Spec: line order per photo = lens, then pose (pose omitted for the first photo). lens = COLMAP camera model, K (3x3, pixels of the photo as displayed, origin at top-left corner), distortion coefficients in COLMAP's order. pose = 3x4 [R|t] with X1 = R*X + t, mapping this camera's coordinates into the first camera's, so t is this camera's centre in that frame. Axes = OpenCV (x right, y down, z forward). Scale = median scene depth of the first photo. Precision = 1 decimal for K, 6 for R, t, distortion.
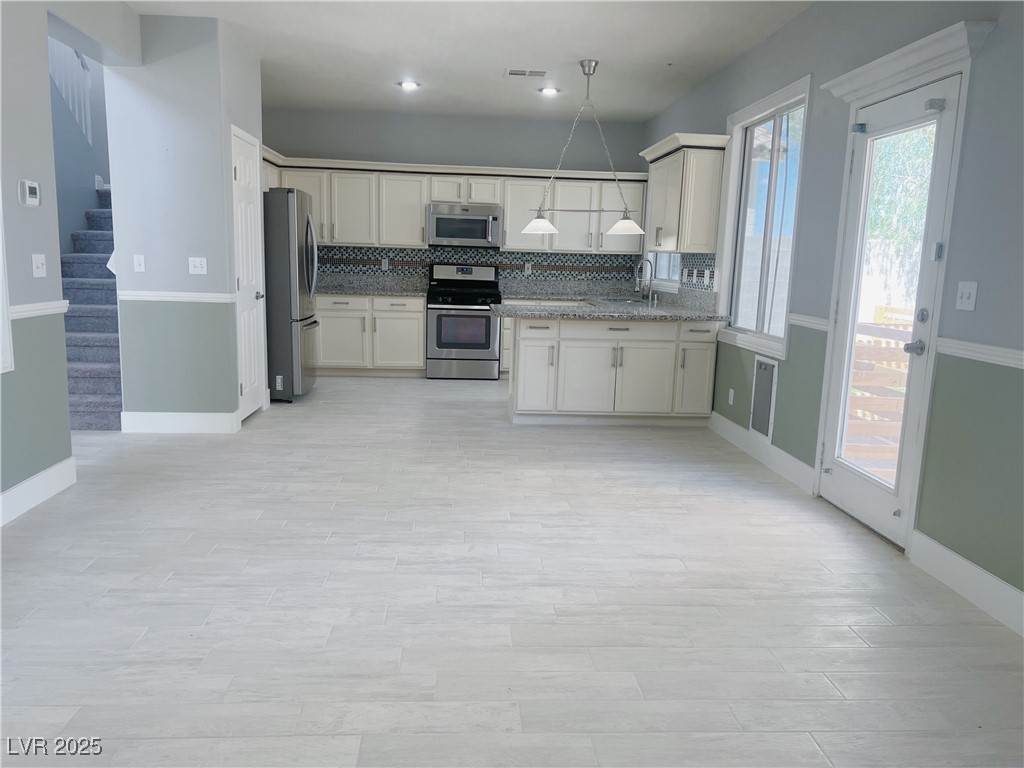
lens RADIAL K [[769.3, 0, 506.0], [0, 769.3, 385.8], [0, 0, 1]] dist [0.068315, -0.082162]
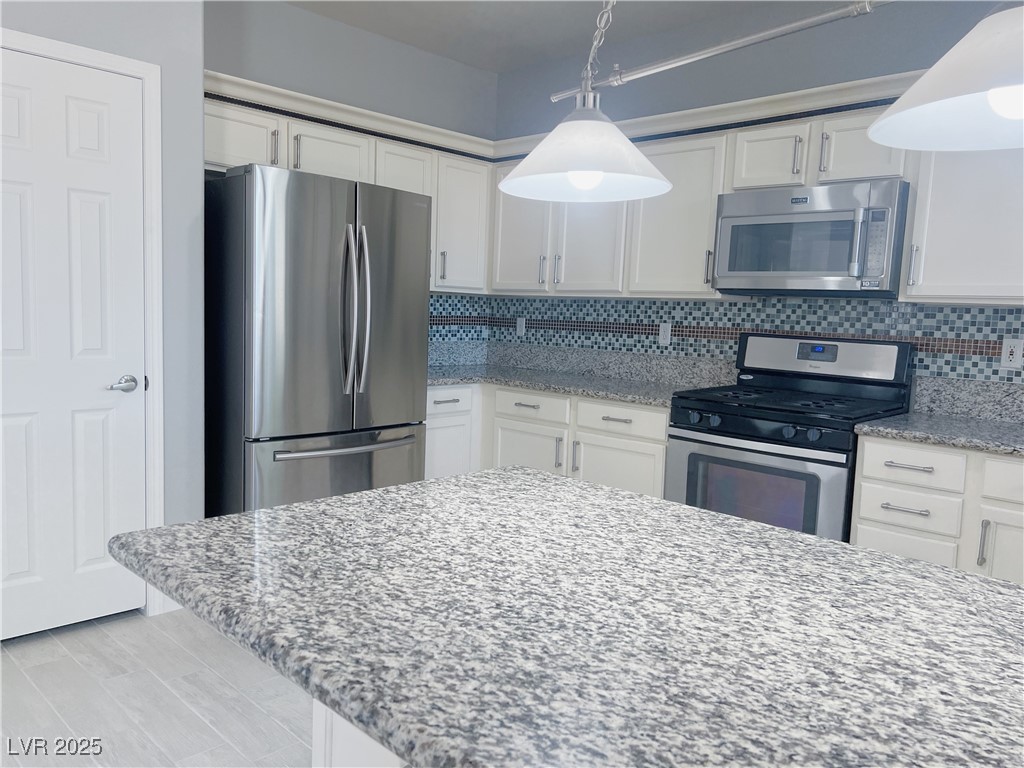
lens RADIAL K [[769.3, 0, 510.2], [0, 769.3, 383.0], [0, 0, 1]] dist [0.068315, -0.082162]
pose [[0.661197, 0.069273, -0.747007, 0.179343], [-0.142154, 0.989257, -0.034087, -0.118224], [0.736621, 0.128728, 0.663942, 0.749635]]
